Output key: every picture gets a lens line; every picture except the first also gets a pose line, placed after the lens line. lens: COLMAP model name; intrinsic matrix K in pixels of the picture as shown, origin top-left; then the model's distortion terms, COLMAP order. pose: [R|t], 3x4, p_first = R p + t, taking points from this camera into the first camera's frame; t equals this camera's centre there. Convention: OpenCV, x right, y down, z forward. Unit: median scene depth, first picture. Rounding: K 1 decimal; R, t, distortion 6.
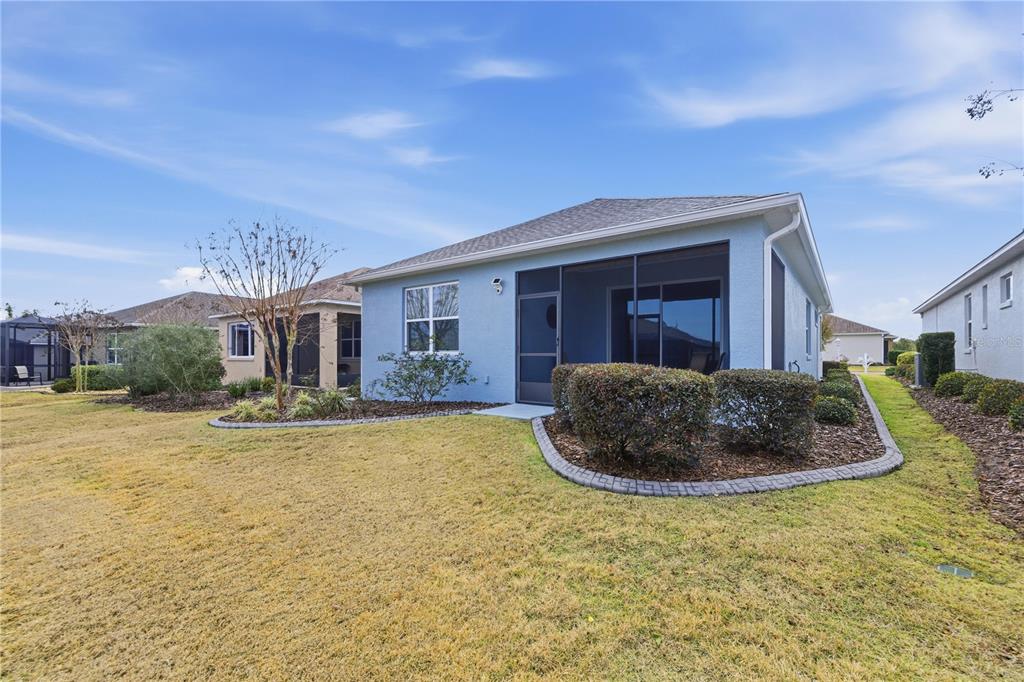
lens RADIAL K [[437.5, 0, 509.4], [0, 437.5, 350.5], [0, 0, 1]] dist [0.004621, 0.000295]
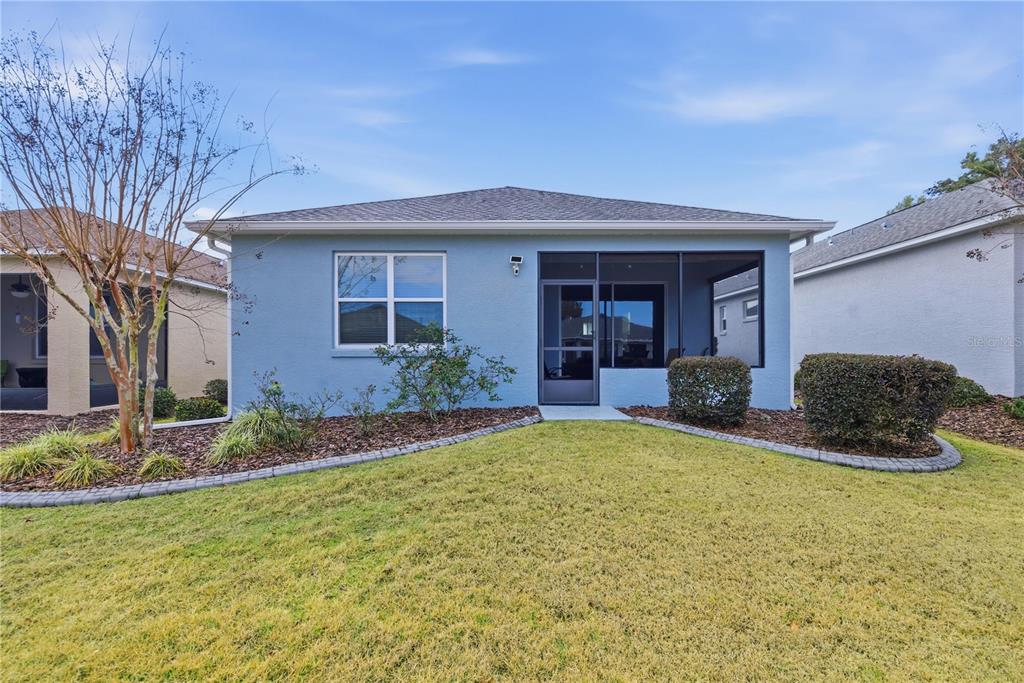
lens RADIAL K [[437.5, 0, 512.2], [0, 437.5, 347.1], [0, 0, 1]] dist [0.004621, 0.000295]
pose [[0.797993, 0.013188, 0.602522, -0.477615], [-0.007383, 0.999899, -0.012106, 0.015623], [-0.602622, 0.005212, 0.798010, 0.309805]]
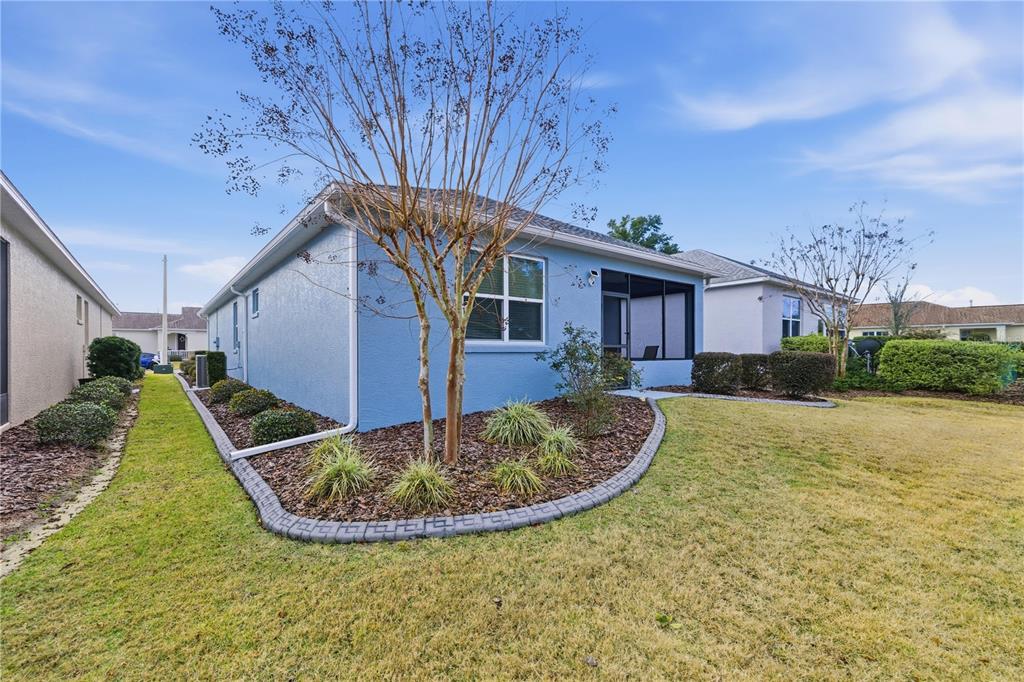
lens RADIAL K [[437.5, 0, 513.6], [0, 437.5, 345.7], [0, 0, 1]] dist [0.004621, 0.000295]
pose [[0.236024, 0.014488, 0.971639, -0.952672], [-0.004721, 0.999894, -0.013763, 0.022408], [-0.971736, -0.001339, 0.236068, 0.849300]]
